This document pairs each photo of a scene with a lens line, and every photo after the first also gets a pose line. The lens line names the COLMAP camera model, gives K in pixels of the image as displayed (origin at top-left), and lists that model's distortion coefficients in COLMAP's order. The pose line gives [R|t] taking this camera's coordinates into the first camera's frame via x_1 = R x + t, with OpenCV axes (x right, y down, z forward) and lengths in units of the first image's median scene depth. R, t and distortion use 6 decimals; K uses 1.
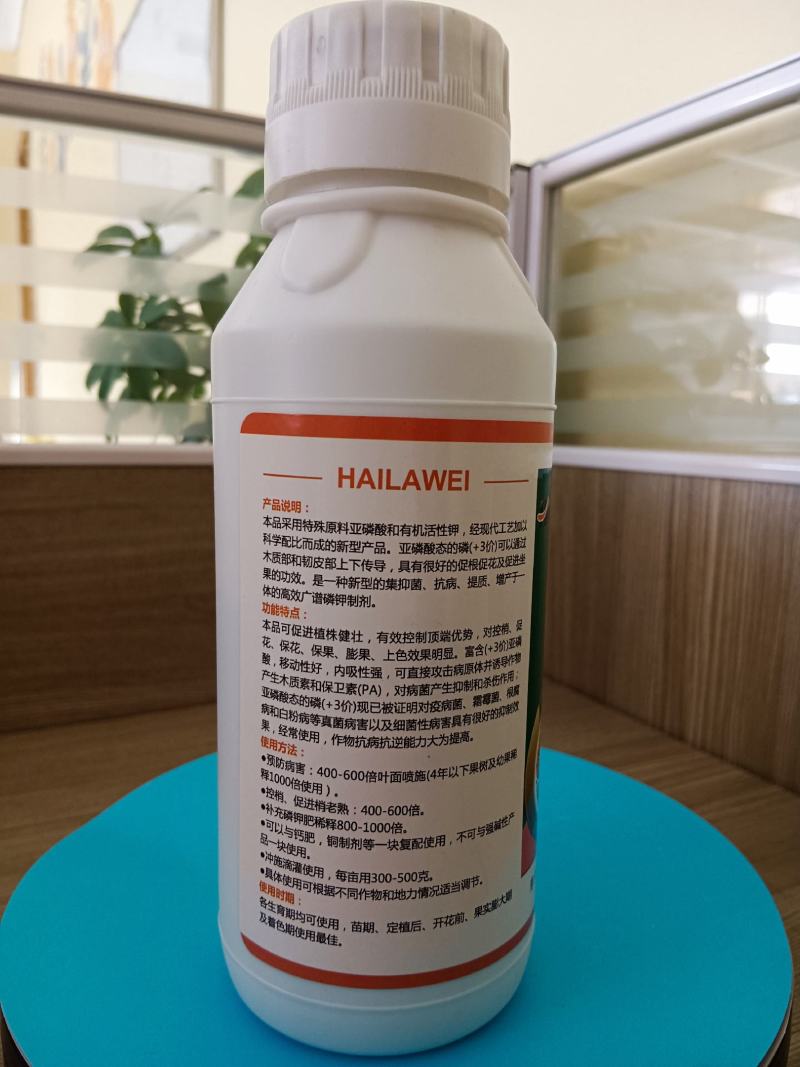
lens RADIAL K [[880.3, 0, 392.9], [0, 880.3, 532.5], [0, 0, 1]] dist [0.023237, -0.006731]
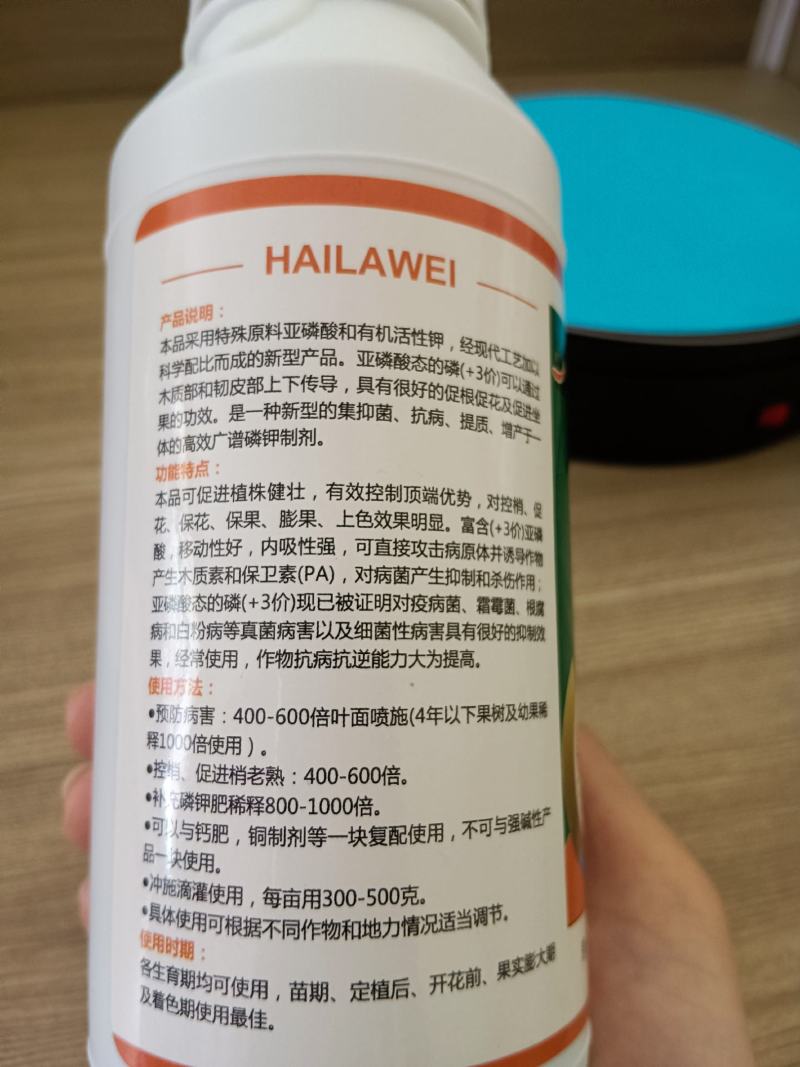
lens RADIAL K [[876.7, 0, 400.0], [0, 876.7, 533.5], [0, 0, 1]] dist [0.097220, -0.234070]
pose [[0.999255, -0.024294, 0.030000, 0.016035], [0.030962, 0.968529, -0.246968, 0.306004], [-0.023056, 0.247713, 0.968559, 0.366091]]
